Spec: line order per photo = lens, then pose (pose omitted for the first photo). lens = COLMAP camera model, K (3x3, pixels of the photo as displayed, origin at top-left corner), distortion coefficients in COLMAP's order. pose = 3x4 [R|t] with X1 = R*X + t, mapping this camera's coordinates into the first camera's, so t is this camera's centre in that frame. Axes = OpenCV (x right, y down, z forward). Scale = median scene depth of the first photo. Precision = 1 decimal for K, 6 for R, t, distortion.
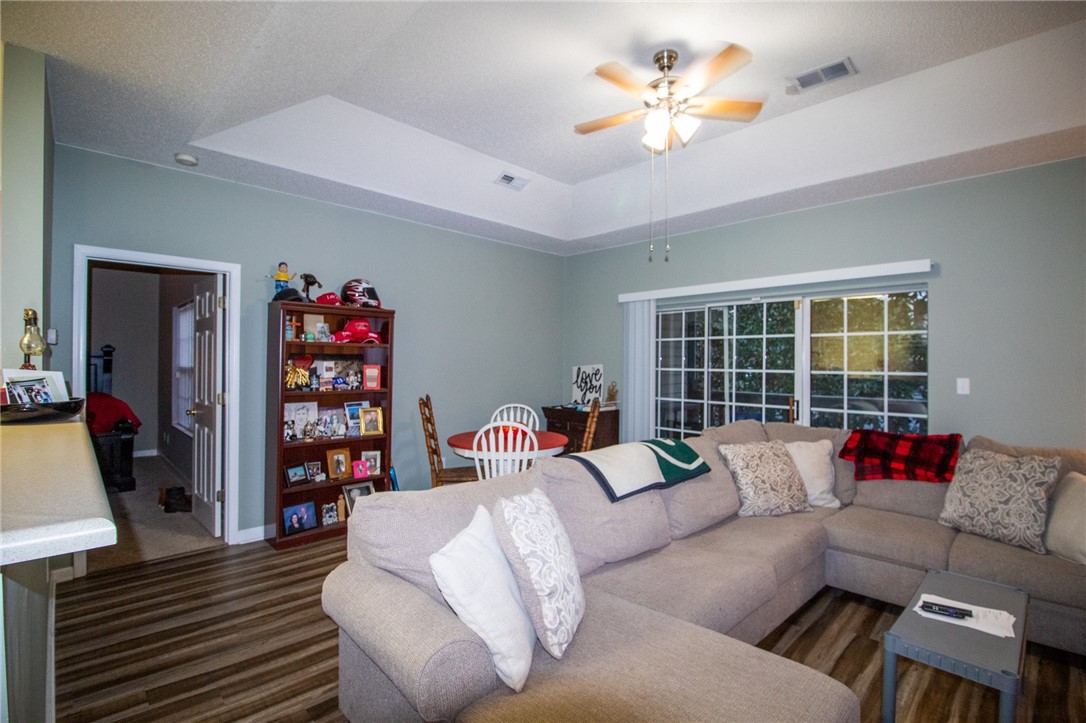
lens RADIAL K [[498.2, 0, 552.8], [0, 498.2, 360.7], [0, 0, 1]] dist [0.000243, -0.013717]
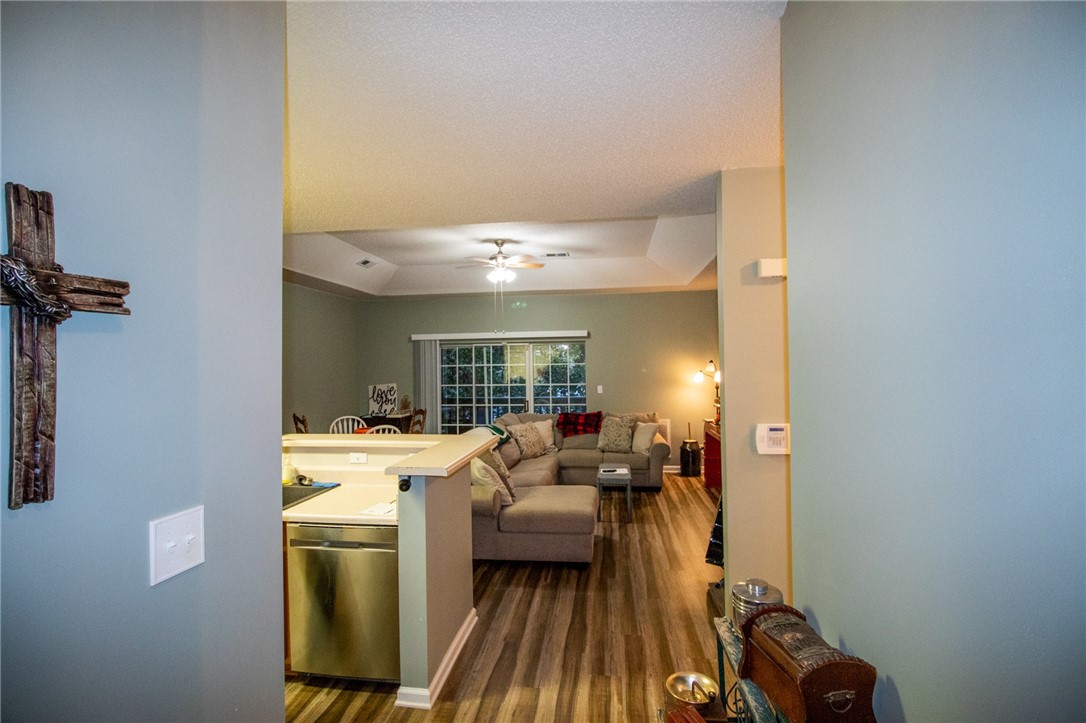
lens RADIAL K [[498.2, 0, 552.8], [0, 498.2, 360.7], [0, 0, 1]] dist [0.000243, -0.013717]
pose [[0.788444, -0.012085, 0.614988, -0.739613], [0.019251, 0.999802, -0.005034, -0.073519], [-0.614805, 0.015808, 0.788520, -0.654247]]
